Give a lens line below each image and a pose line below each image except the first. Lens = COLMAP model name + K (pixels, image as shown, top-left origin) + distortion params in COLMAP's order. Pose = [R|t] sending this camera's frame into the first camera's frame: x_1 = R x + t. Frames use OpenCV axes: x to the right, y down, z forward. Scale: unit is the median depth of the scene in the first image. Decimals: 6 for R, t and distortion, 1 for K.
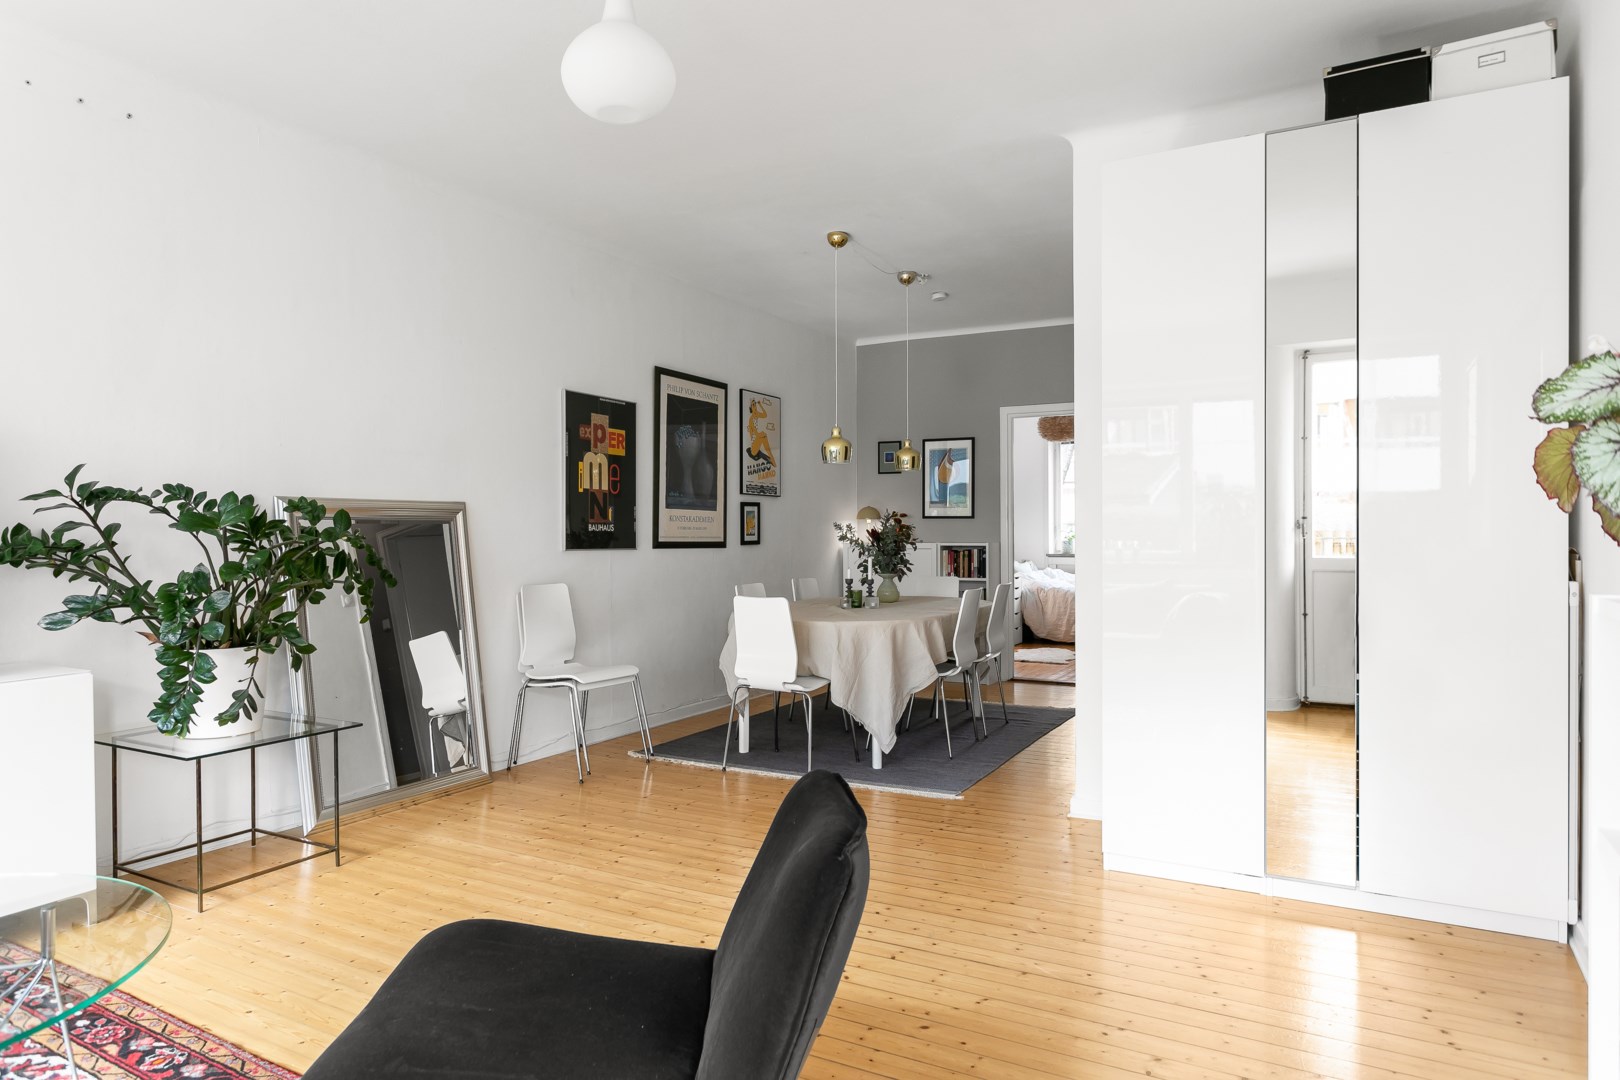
lens RADIAL K [[1007.6, 0, 801.9], [0, 1007.6, 544.2], [0, 0, 1]] dist [0.004466, 0.000801]
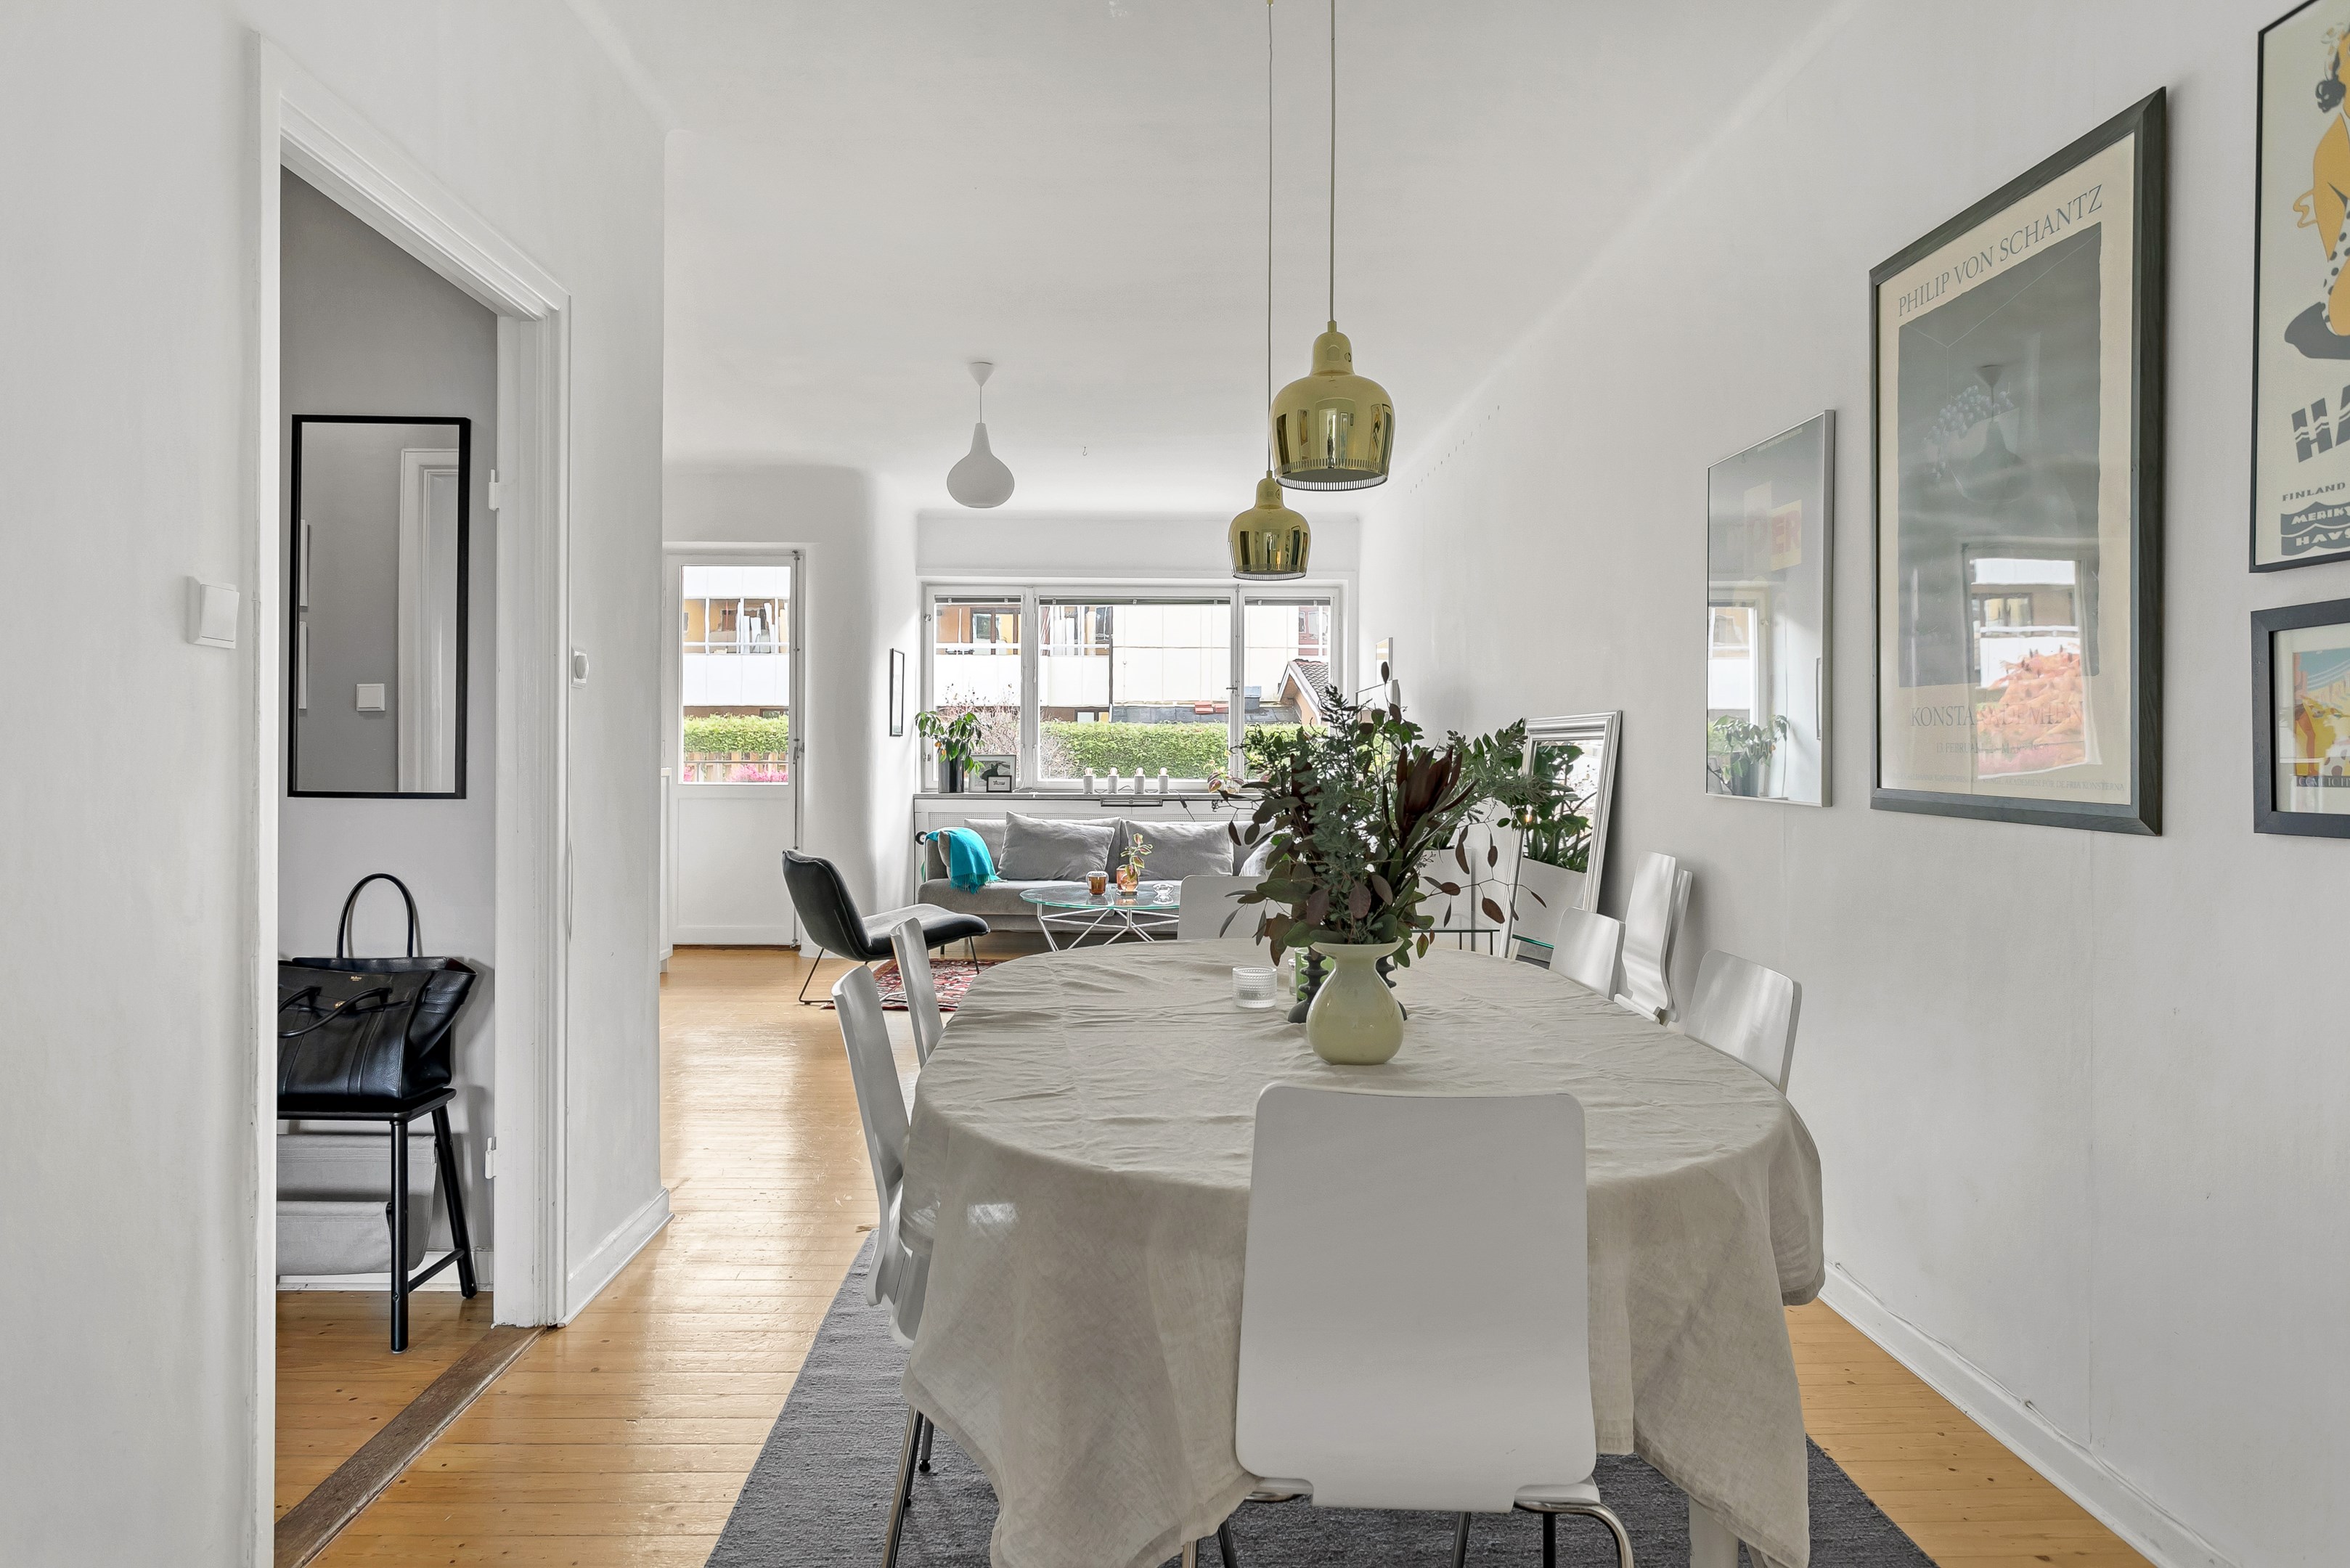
lens RADIAL K [[1402.2, 0, 1198.9], [0, 1402.2, 750.2], [0, 0, 1]] dist [-0.004597, 0.007194]
pose [[-0.851572, -0.001910, -0.524234, 0.292512], [-0.009537, 0.999884, 0.011850, -0.018645], [0.524151, 0.015091, -0.851492, 1.278360]]
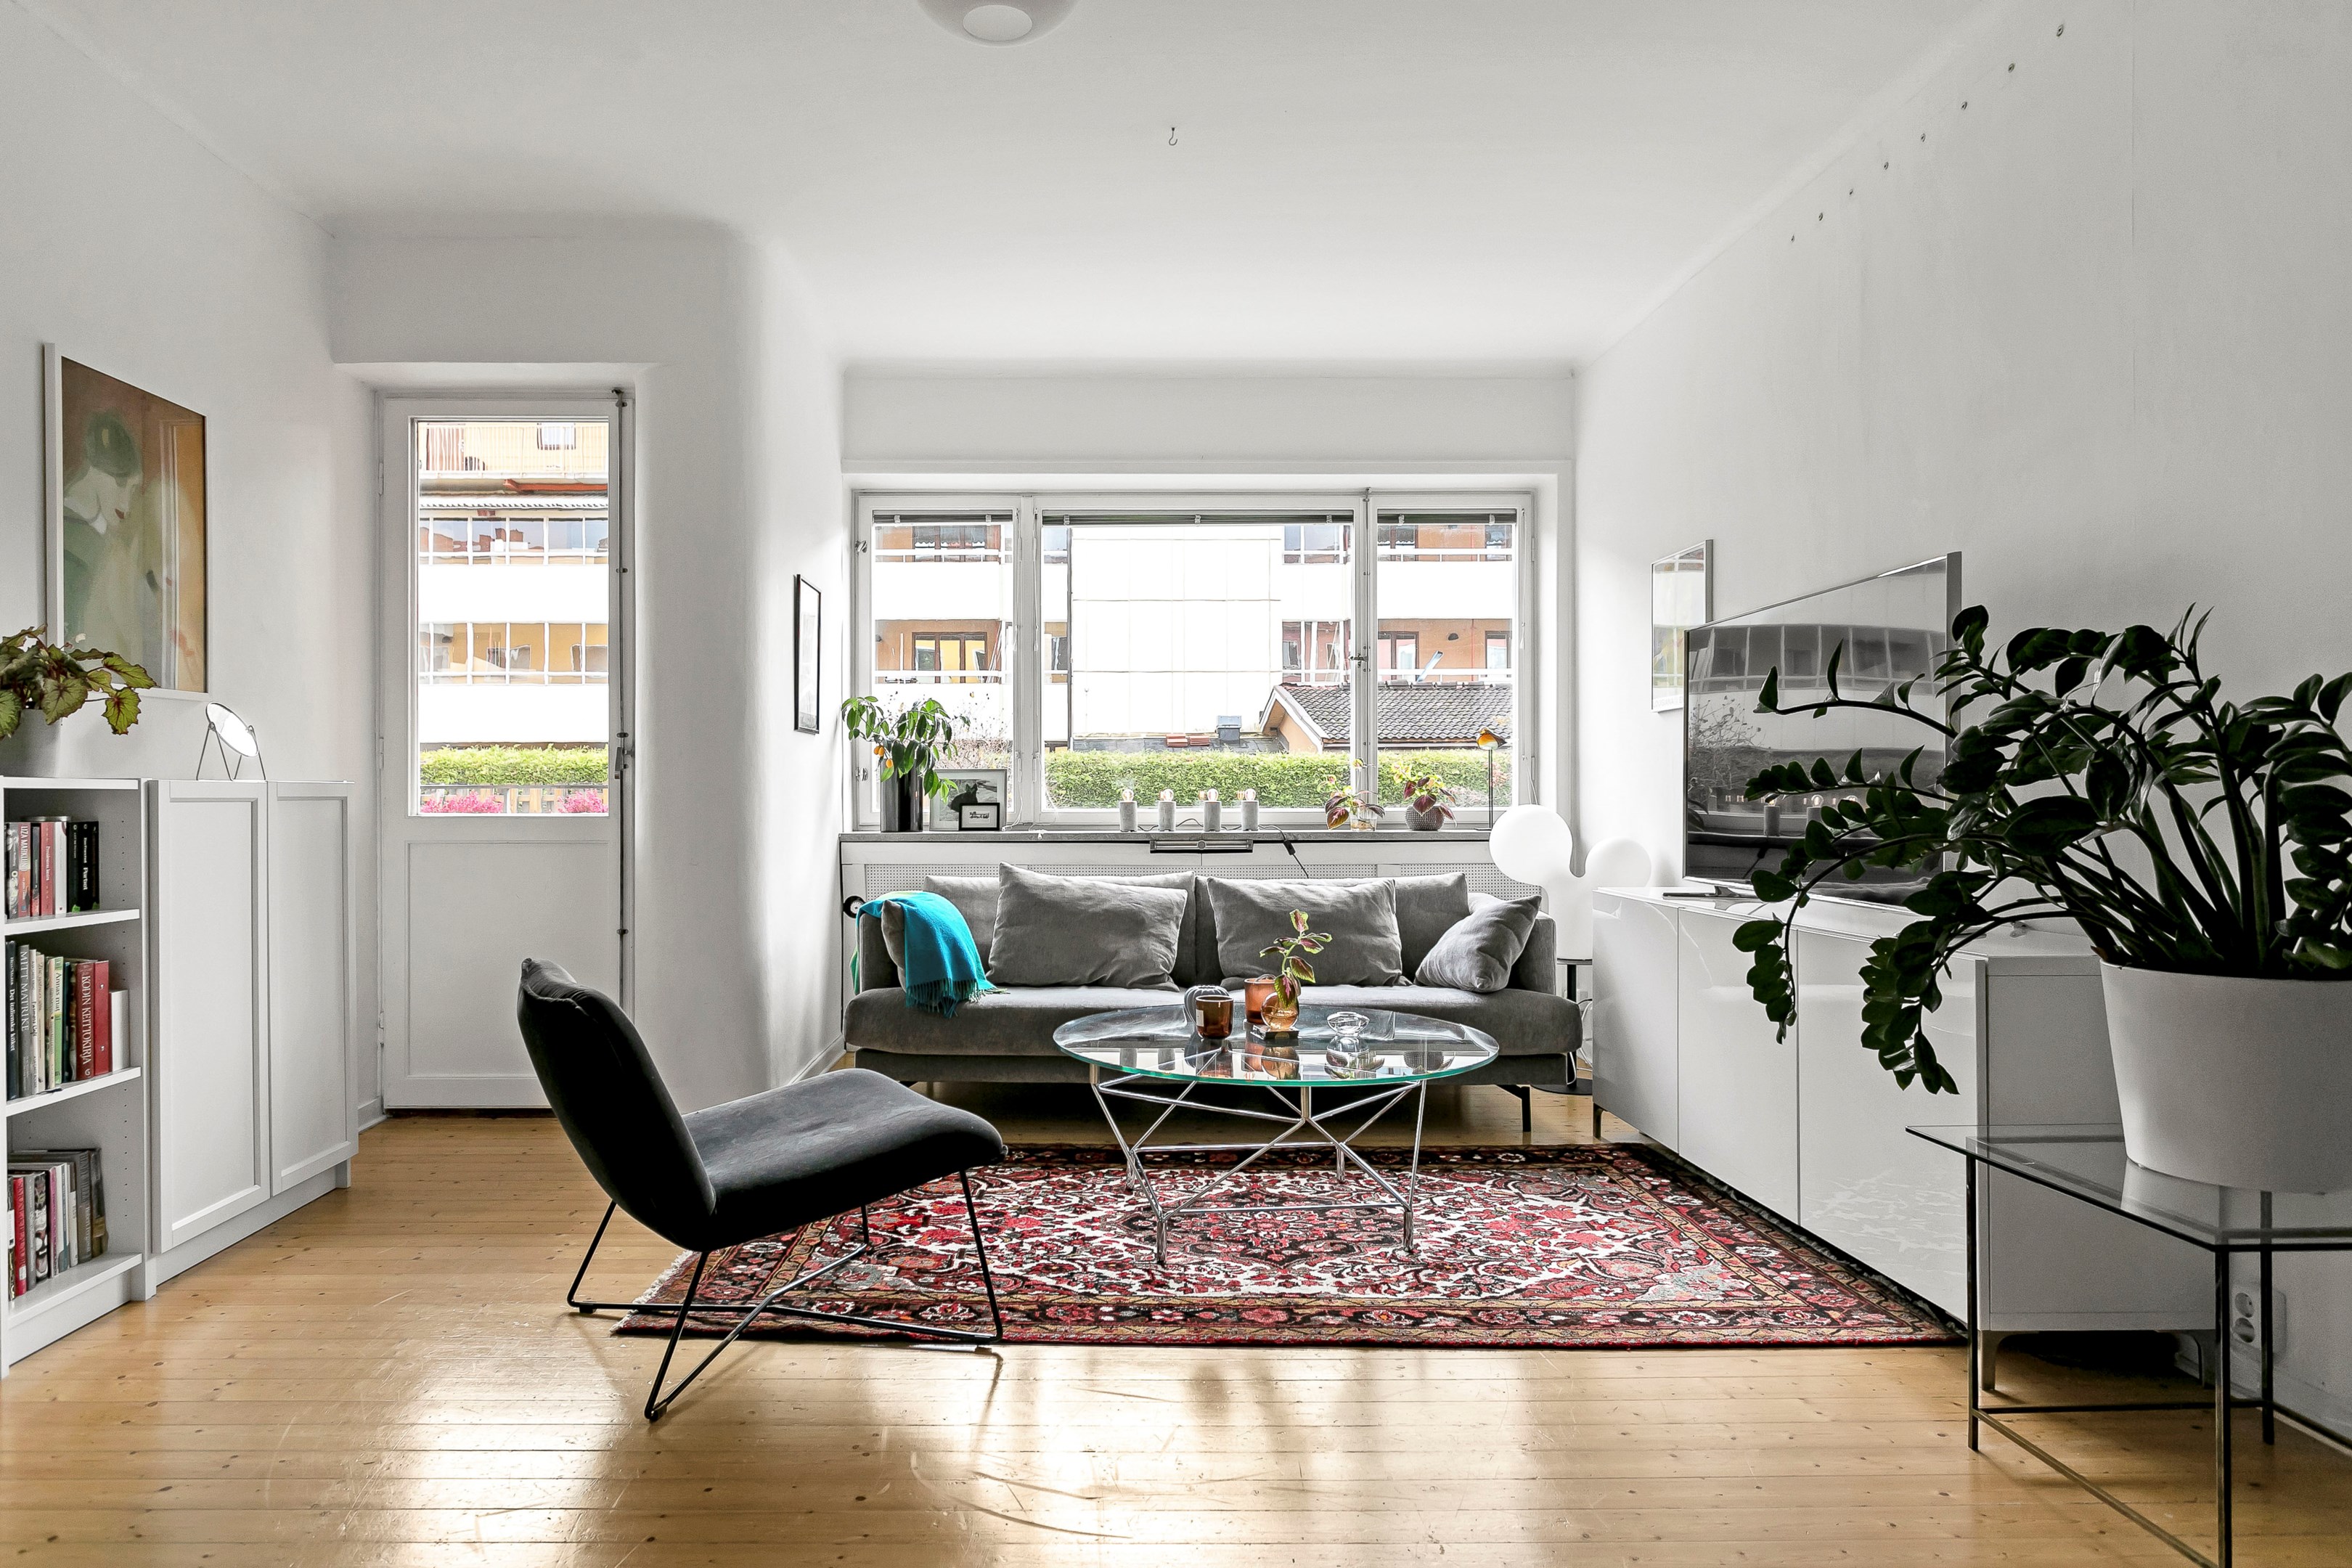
lens RADIAL K [[1403.4, 0, 1093.6], [0, 1403.4, 796.7], [0, 0, 1]] dist [-0.004597, 0.007194]
pose [[-0.867627, 0.004315, -0.497196, 0.075801], [-0.002768, 0.999905, 0.013508, 0.011923], [0.497207, 0.013096, -0.867533, 0.713000]]
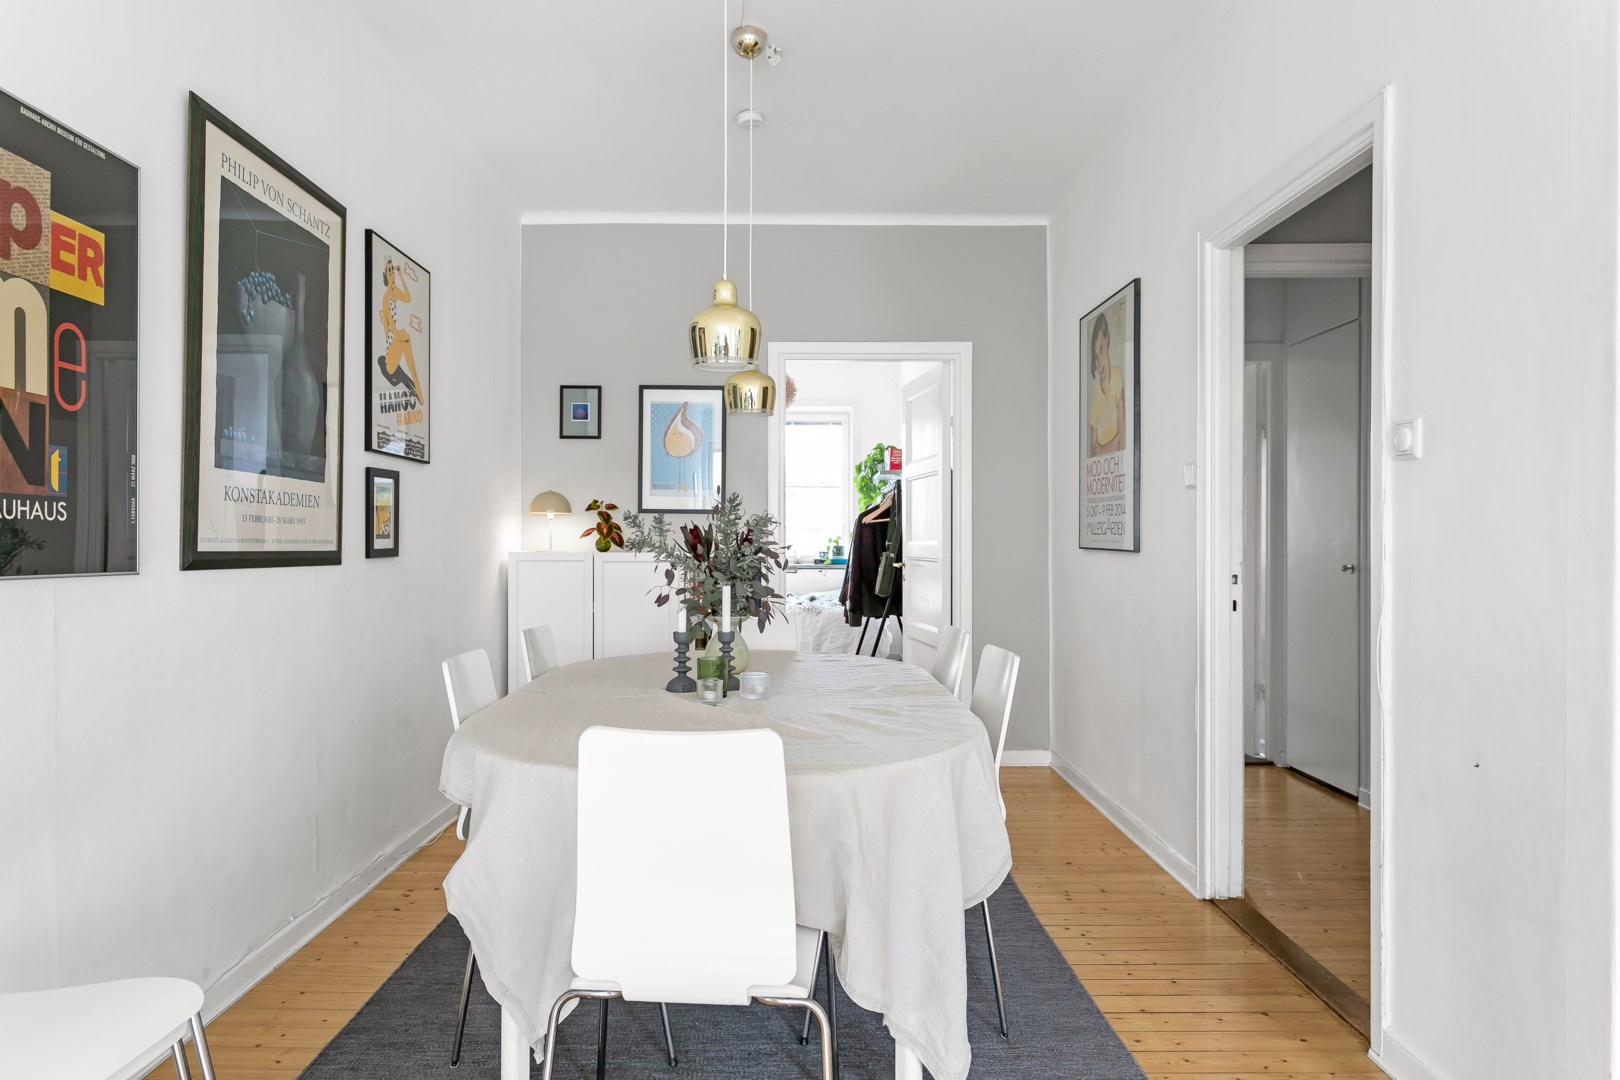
lens RADIAL K [[1007.6, 0, 808.0], [0, 1007.6, 533.4], [0, 0, 1]] dist [0.004466, 0.000801]
pose [[0.870331, 0.003774, 0.492452, -0.129374], [0.005201, 0.999844, -0.016856, -0.001972], [-0.492439, 0.017231, 0.870176, 0.551482]]
